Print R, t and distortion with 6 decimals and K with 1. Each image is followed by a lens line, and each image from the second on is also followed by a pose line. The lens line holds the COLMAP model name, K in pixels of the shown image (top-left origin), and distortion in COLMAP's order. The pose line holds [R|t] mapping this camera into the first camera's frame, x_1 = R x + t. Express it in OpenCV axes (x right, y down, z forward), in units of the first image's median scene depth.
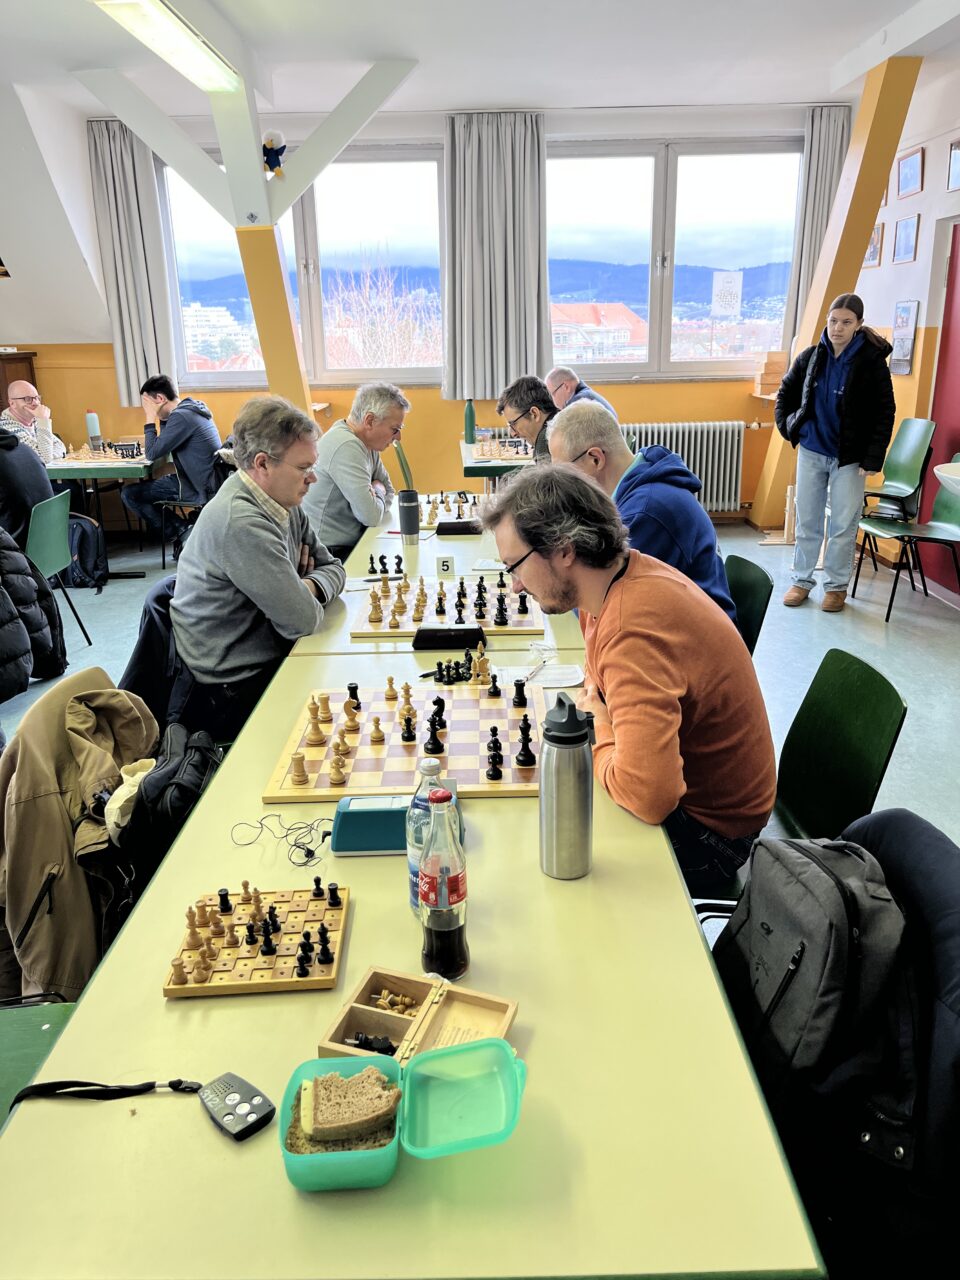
lens RADIAL K [[970.5, 0, 480.0], [0, 970.5, 640.0], [0, 0, 1]] dist [0.002566, 0.002172]
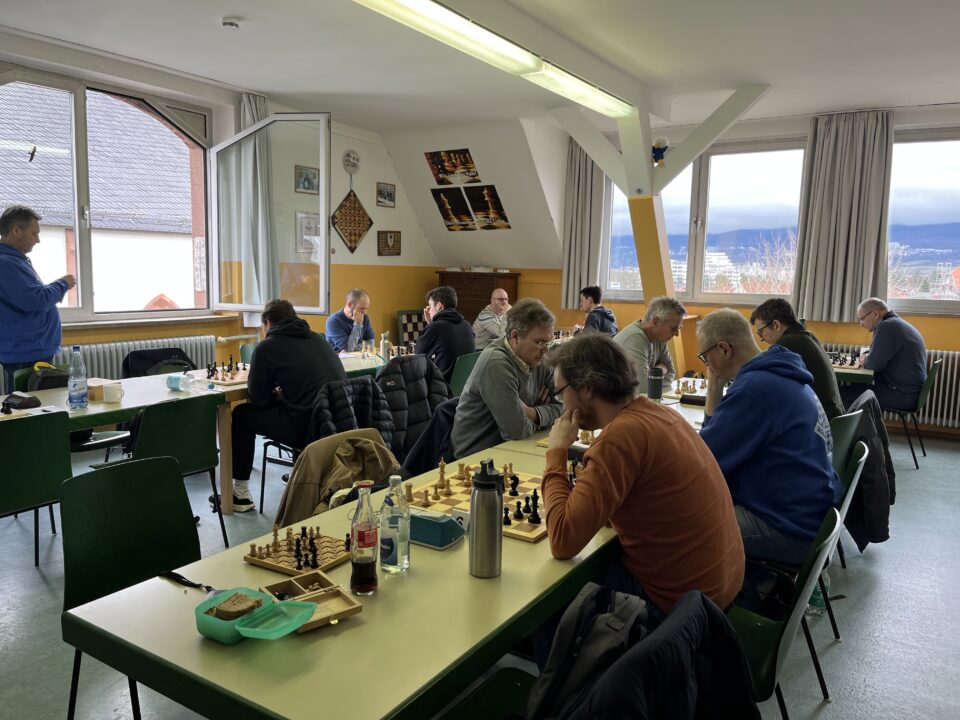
lens RADIAL K [[725.5, 0, 480.0], [0, 725.5, 360.0], [0, 0, 1]] dist [0.031939, -0.081999]
pose [[0.836048, 0.100057, -0.539456, 0.198898], [-0.196935, 0.972435, -0.124844, 0.013264], [0.512095, 0.210613, 0.832707, -0.020932]]
